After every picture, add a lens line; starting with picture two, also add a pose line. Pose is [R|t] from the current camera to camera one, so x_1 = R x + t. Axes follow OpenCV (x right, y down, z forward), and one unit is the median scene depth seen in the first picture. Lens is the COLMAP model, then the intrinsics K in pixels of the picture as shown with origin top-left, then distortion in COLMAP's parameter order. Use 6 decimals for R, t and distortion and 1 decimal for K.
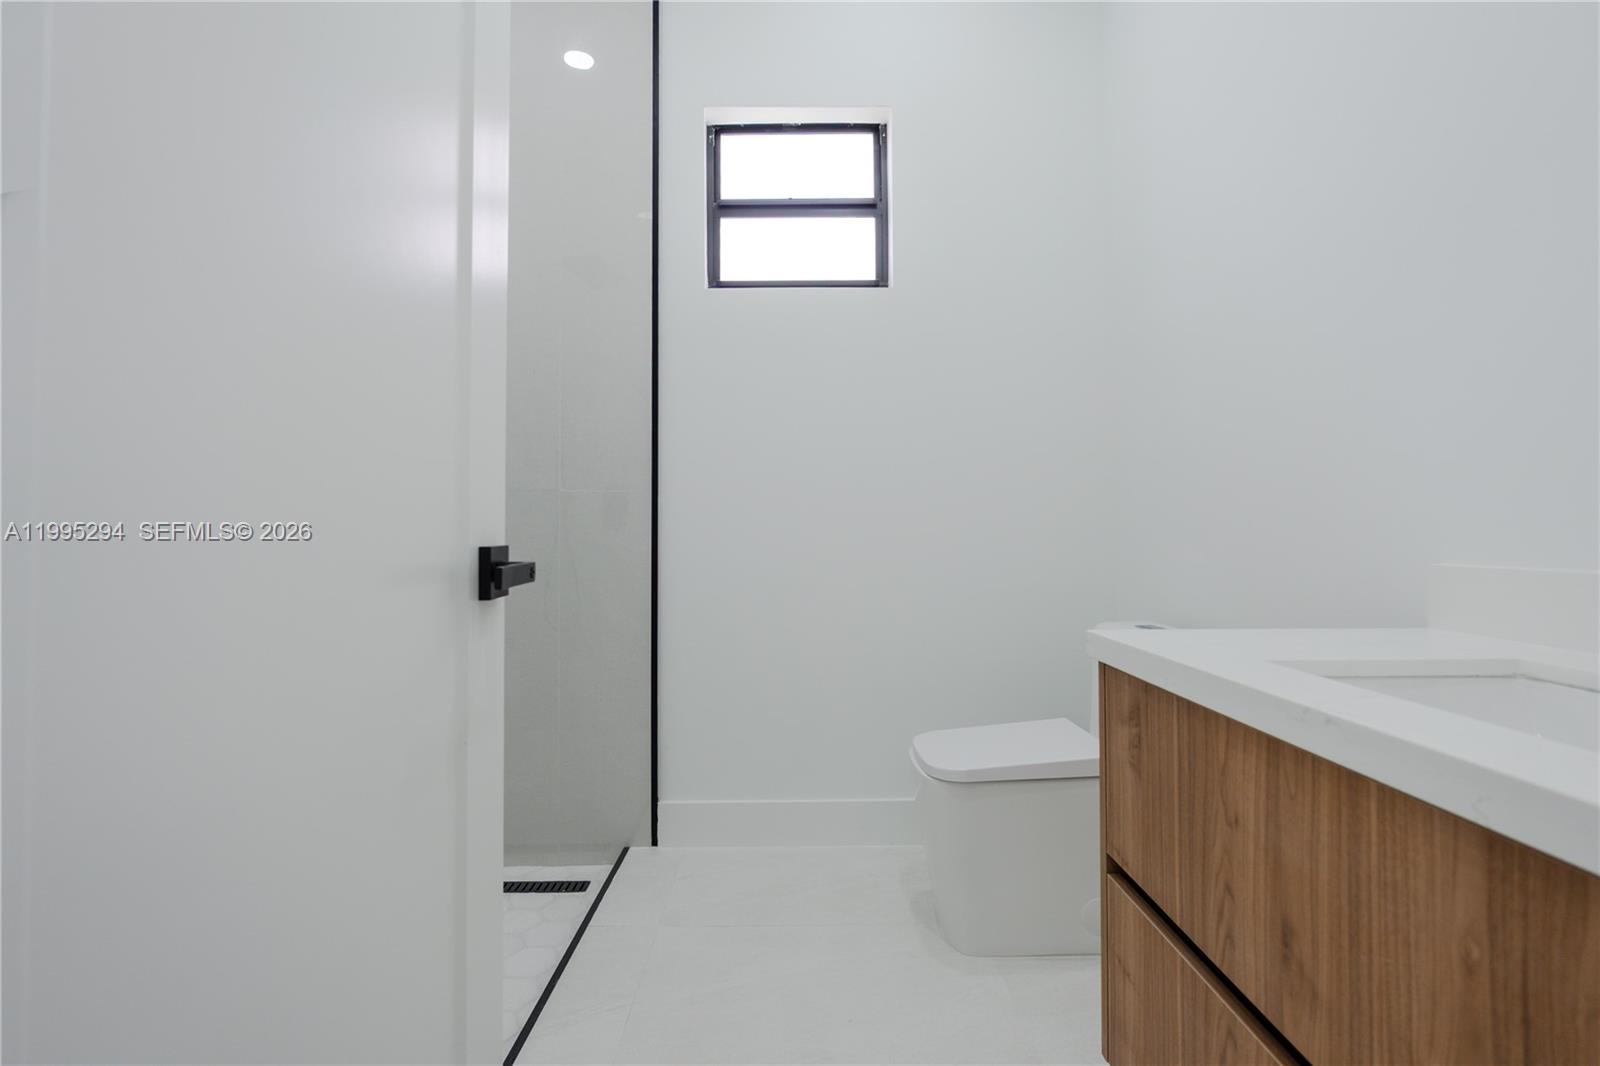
lens RADIAL K [[736.5, 0, 800.1], [0, 736.5, 512.9], [0, 0, 1]] dist [-0.009485, 0.001538]
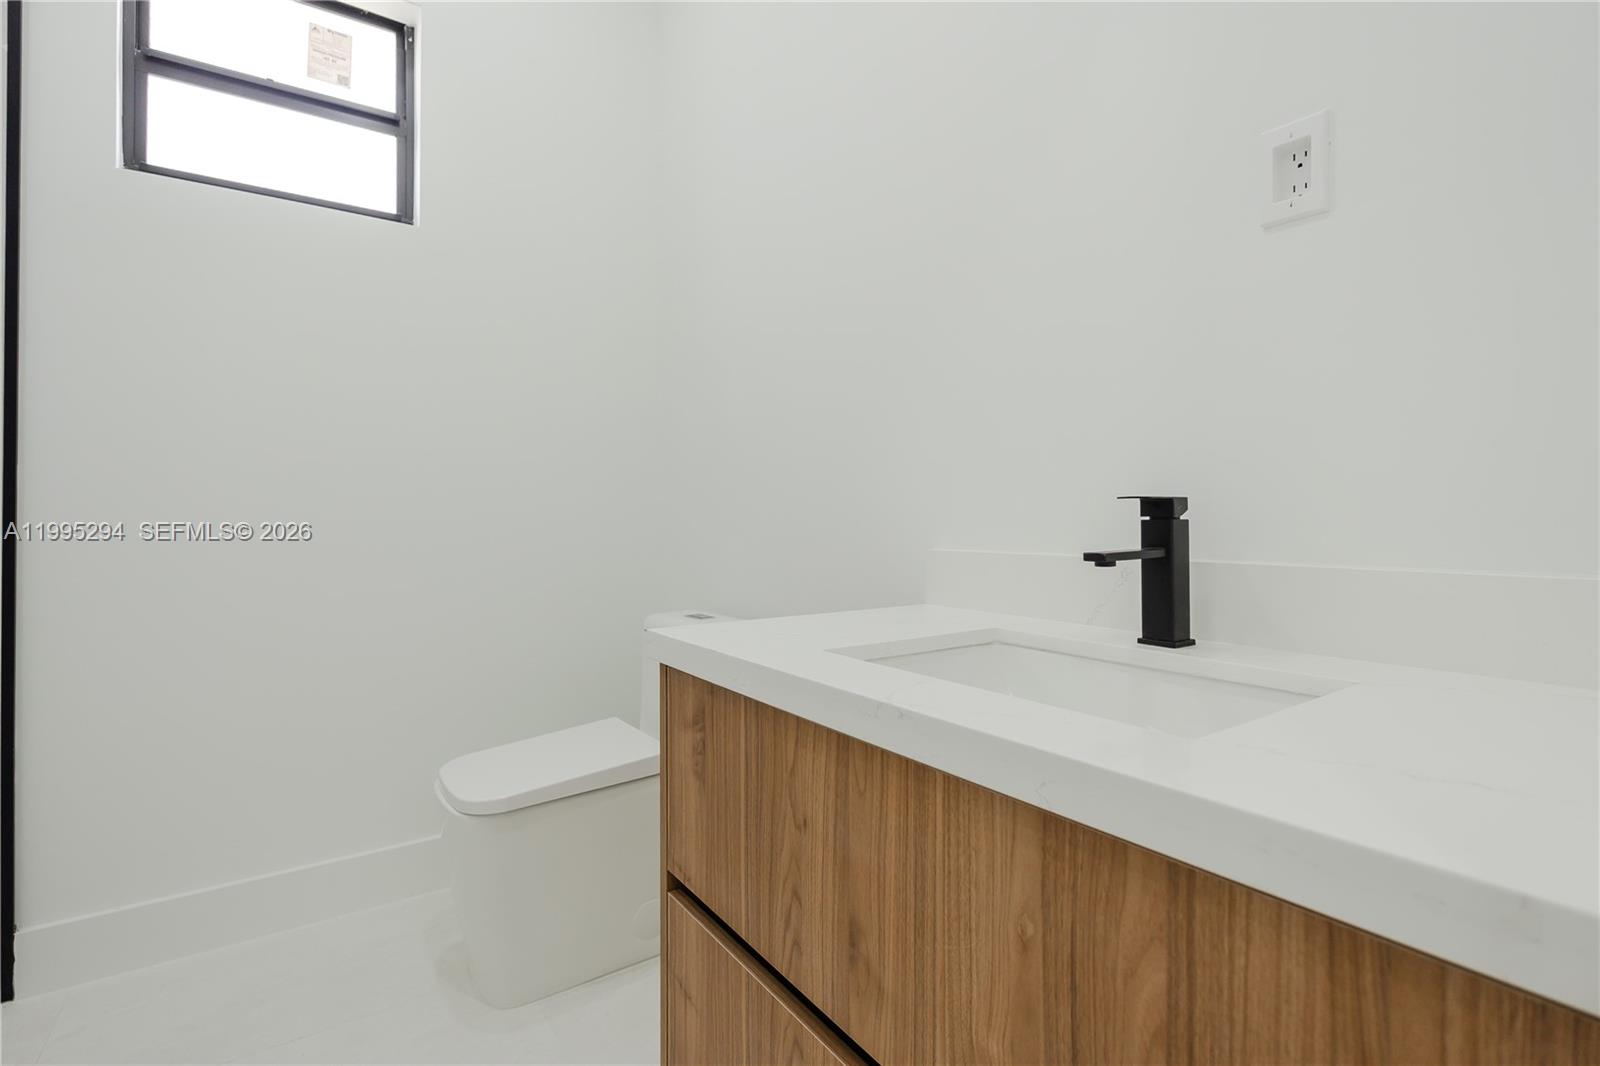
lens RADIAL K [[736.5, 0, 800.1], [0, 736.5, 512.9], [0, 0, 1]] dist [-0.009485, 0.001538]
pose [[0.824366, 0.007280, 0.566010, 0.042189], [-0.014691, 0.999856, 0.008536, 0.006353], [-0.565866, -0.015352, 0.824354, 0.216890]]
